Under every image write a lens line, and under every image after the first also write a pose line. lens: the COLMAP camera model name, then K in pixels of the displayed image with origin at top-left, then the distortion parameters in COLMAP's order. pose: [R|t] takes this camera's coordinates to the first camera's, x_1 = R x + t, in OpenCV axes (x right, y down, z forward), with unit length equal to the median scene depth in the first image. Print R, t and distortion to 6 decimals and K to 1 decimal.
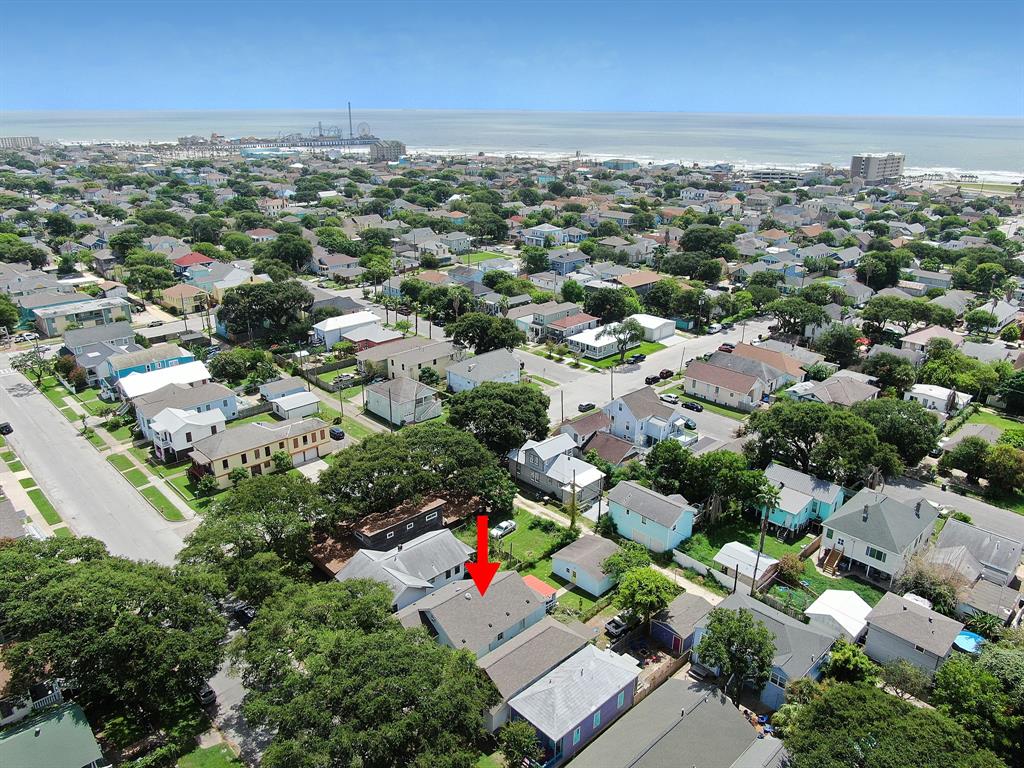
lens RADIAL K [[728.7, 0, 511.3], [0, 728.7, 376.3], [0, 0, 1]] dist [-0.025882, 0.004733]
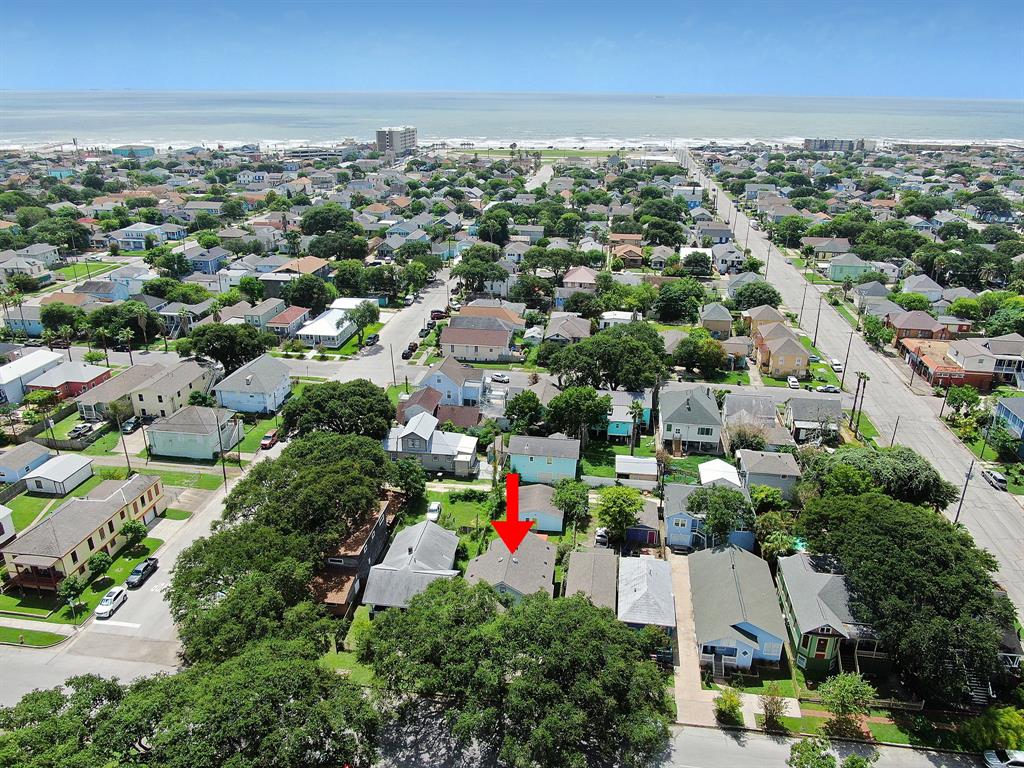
lens RADIAL K [[728.7, 0, 509.4], [0, 728.7, 391.0], [0, 0, 1]] dist [-0.025882, 0.004733]
pose [[0.791650, -0.235755, 0.563658, -0.313847], [0.209344, 0.971376, 0.112266, -0.032970], [-0.573991, 0.029123, 0.818344, 0.058230]]
